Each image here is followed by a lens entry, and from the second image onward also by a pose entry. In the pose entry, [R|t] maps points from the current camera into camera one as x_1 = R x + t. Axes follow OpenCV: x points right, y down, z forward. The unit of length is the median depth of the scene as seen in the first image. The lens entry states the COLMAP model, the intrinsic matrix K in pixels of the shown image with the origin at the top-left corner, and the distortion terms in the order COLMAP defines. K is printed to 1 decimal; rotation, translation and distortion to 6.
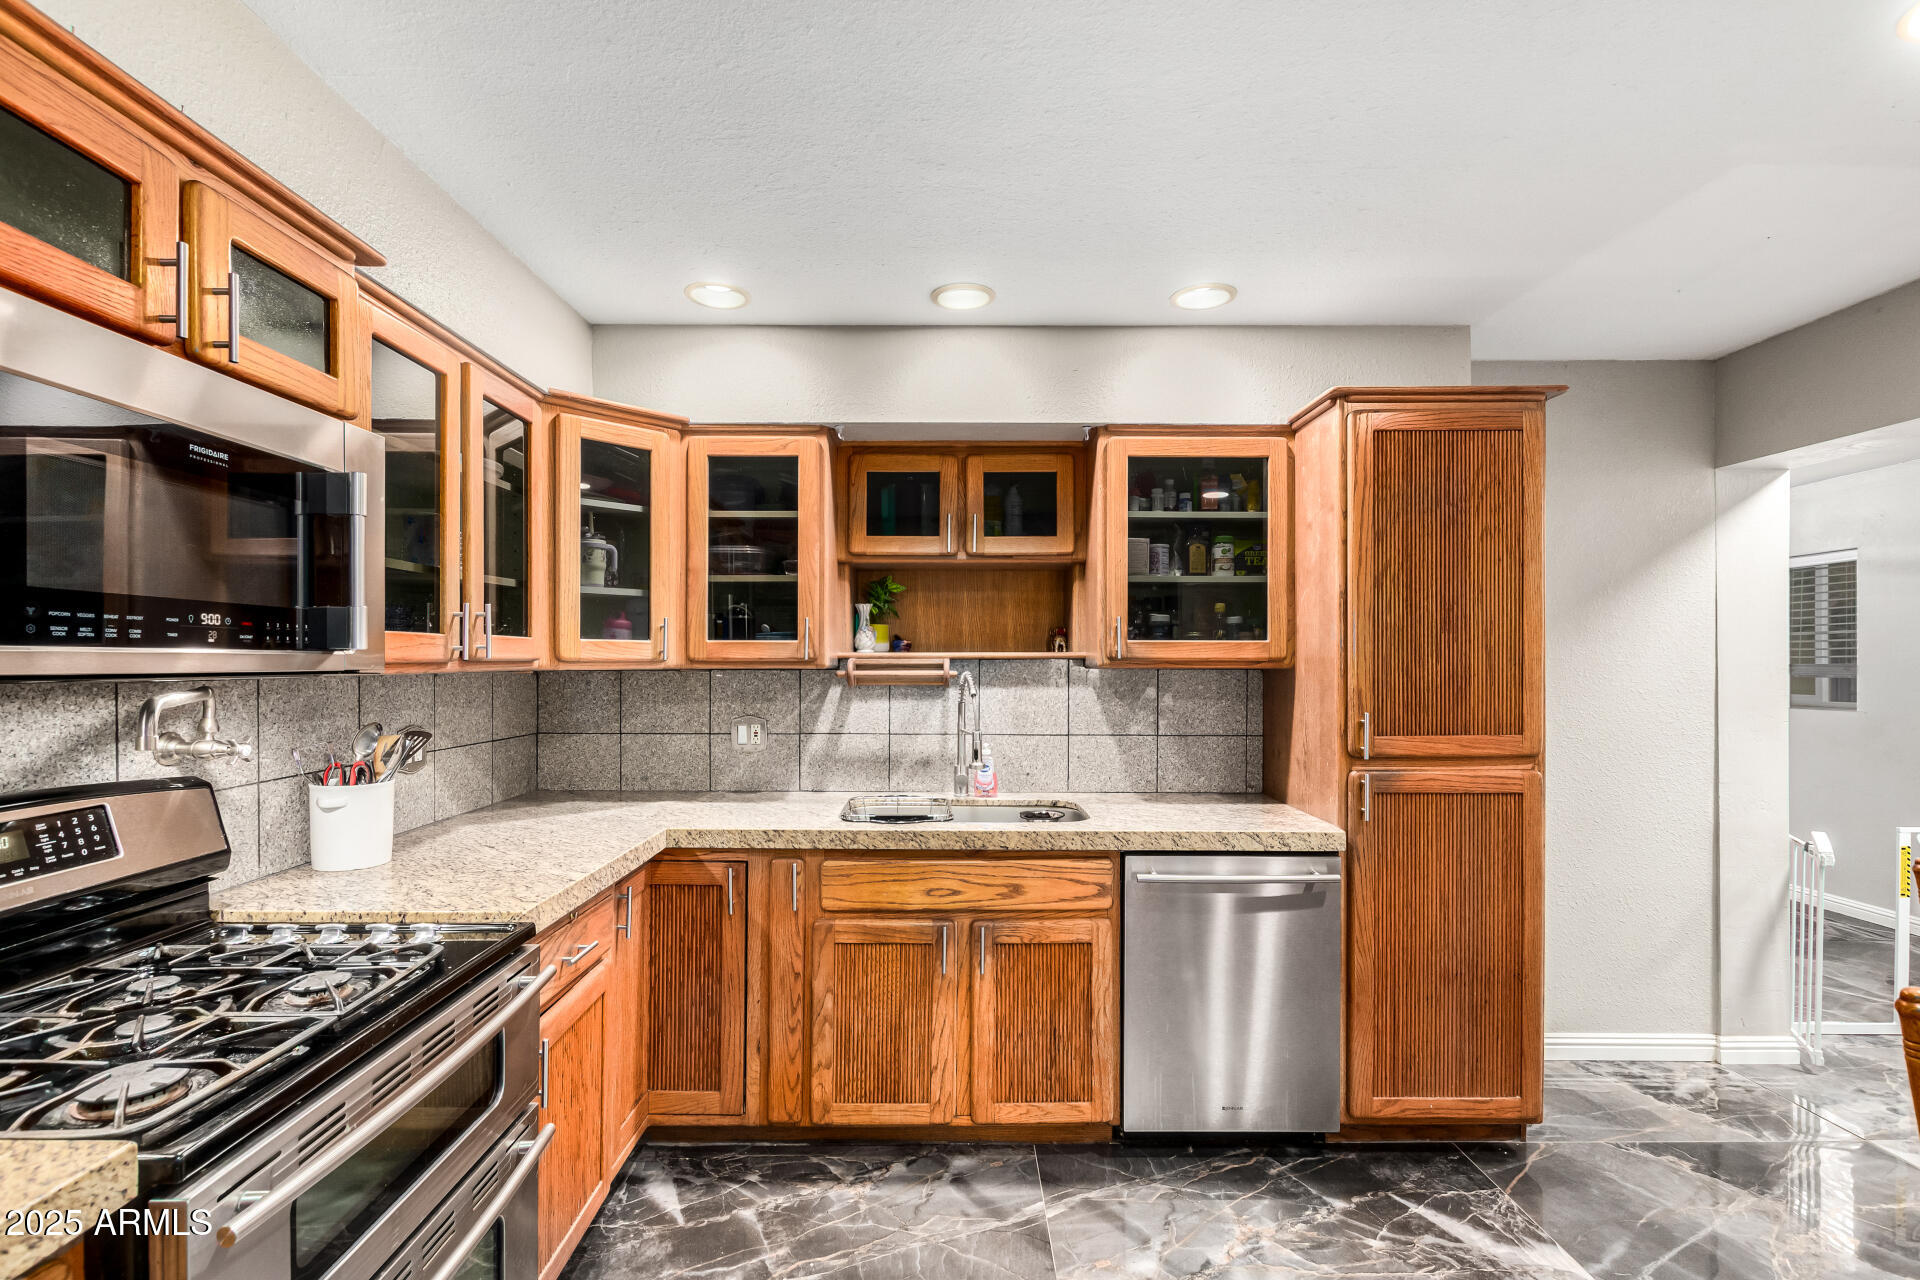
lens RADIAL K [[863.4, 0, 928.0], [0, 863.4, 655.3], [0, 0, 1]] dist [-0.001067, -0.000003]
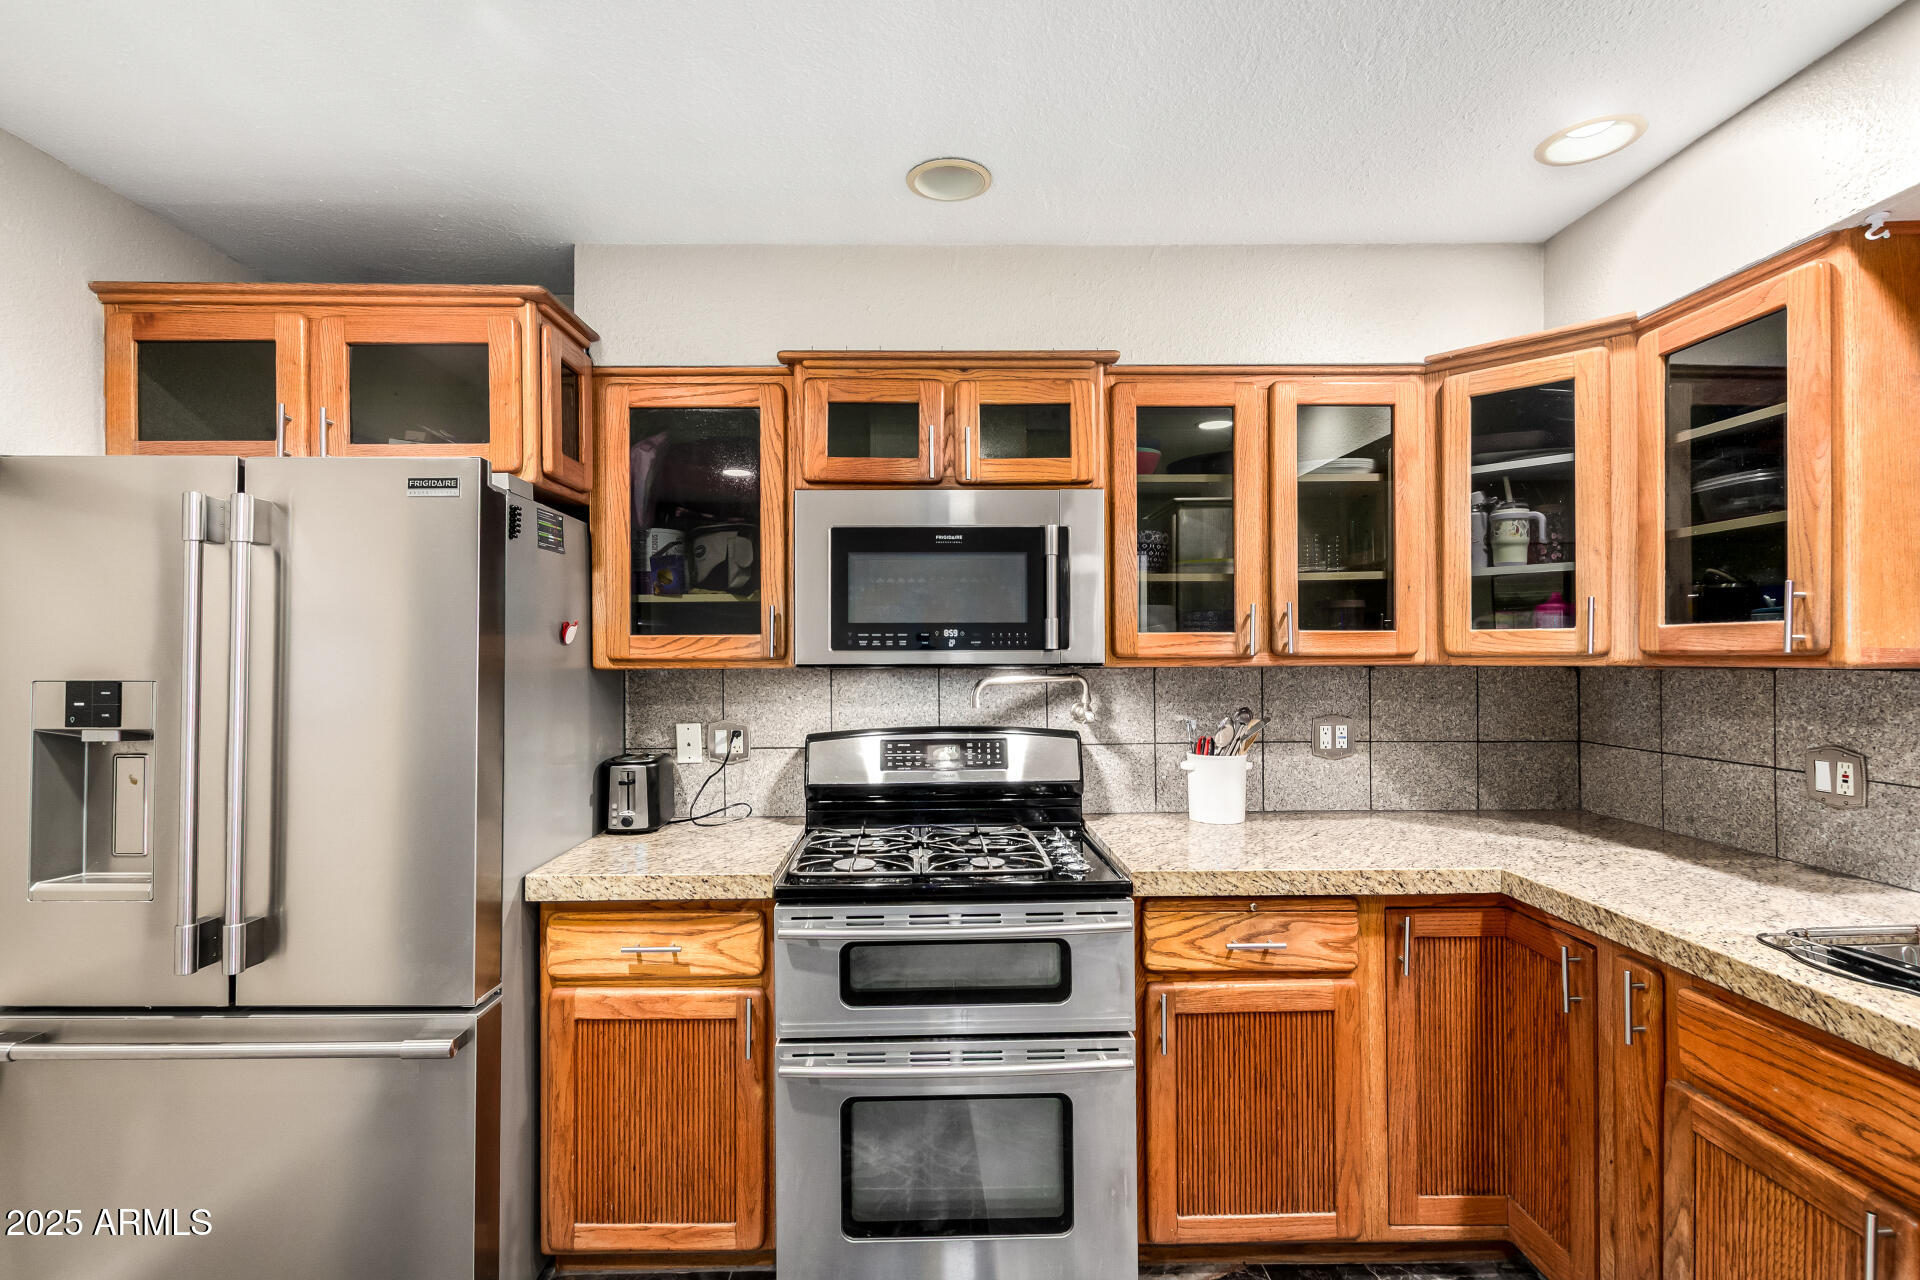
lens RADIAL K [[895.1, 0, 960.0], [0, 895.1, 640.0], [0, 0, 1]] dist [-0.000752, -0.000181]
pose [[0.043954, -0.015249, -0.998917, 0.489807], [0.010405, 0.999836, -0.014806, -0.000578], [0.998979, -0.009743, 0.044106, 0.472020]]
